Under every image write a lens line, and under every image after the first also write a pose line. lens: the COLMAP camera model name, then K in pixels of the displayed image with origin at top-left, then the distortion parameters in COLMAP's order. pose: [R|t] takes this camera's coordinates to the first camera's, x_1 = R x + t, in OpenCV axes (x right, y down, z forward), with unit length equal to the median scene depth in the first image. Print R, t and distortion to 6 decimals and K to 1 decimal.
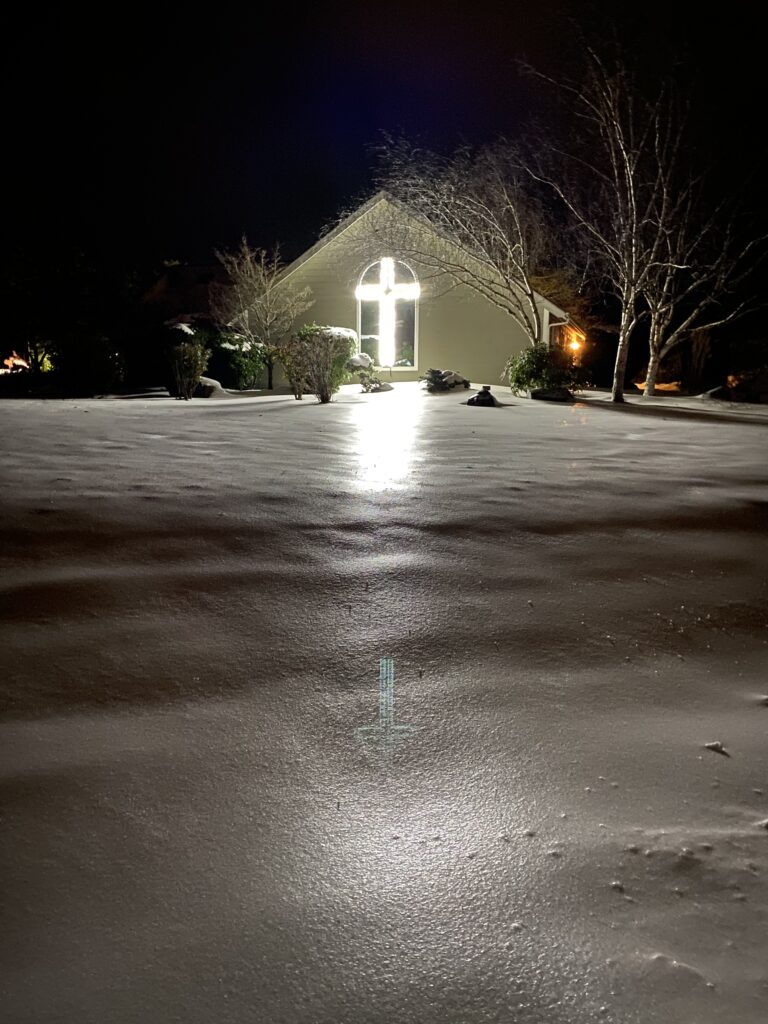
lens RADIAL K [[782.7, 0, 386.9], [0, 782.7, 508.3], [0, 0, 1]] dist [0.007539, 0.000771]
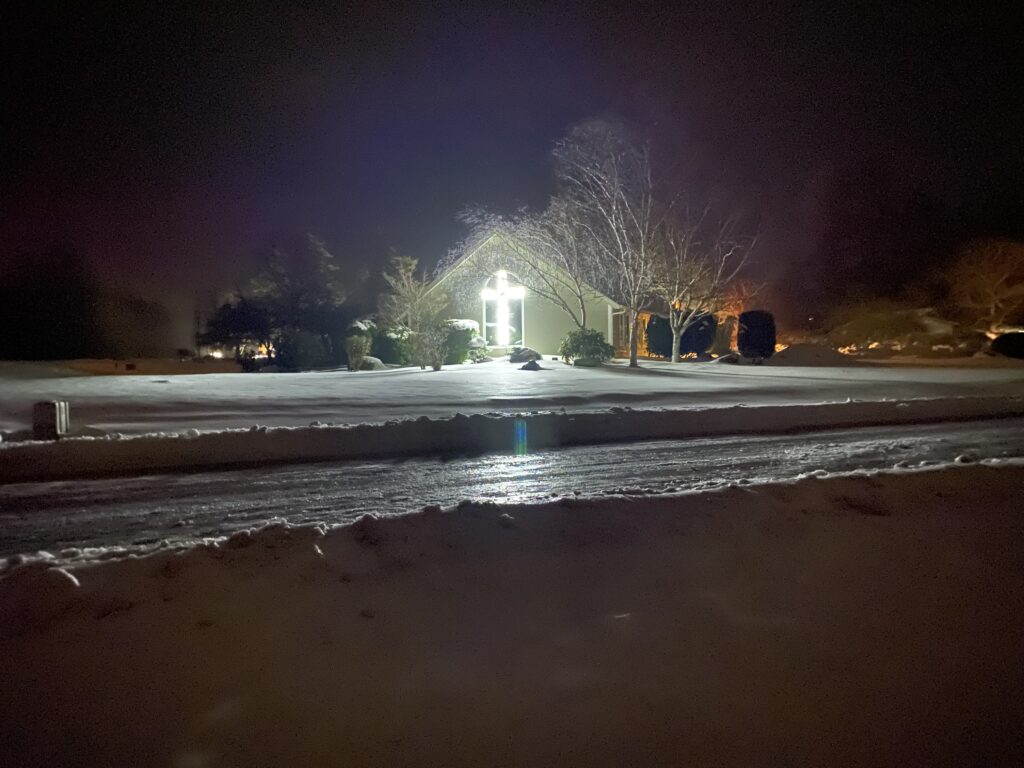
lens RADIAL K [[782.7, 0, 510.3], [0, 782.7, 385.0], [0, 0, 1]] dist [0.007539, 0.000771]
pose [[0.991212, -0.020318, -0.130711, 0.227948], [0.003096, 0.991425, -0.130637, 0.081236], [0.132245, 0.129085, 0.982776, -0.421133]]
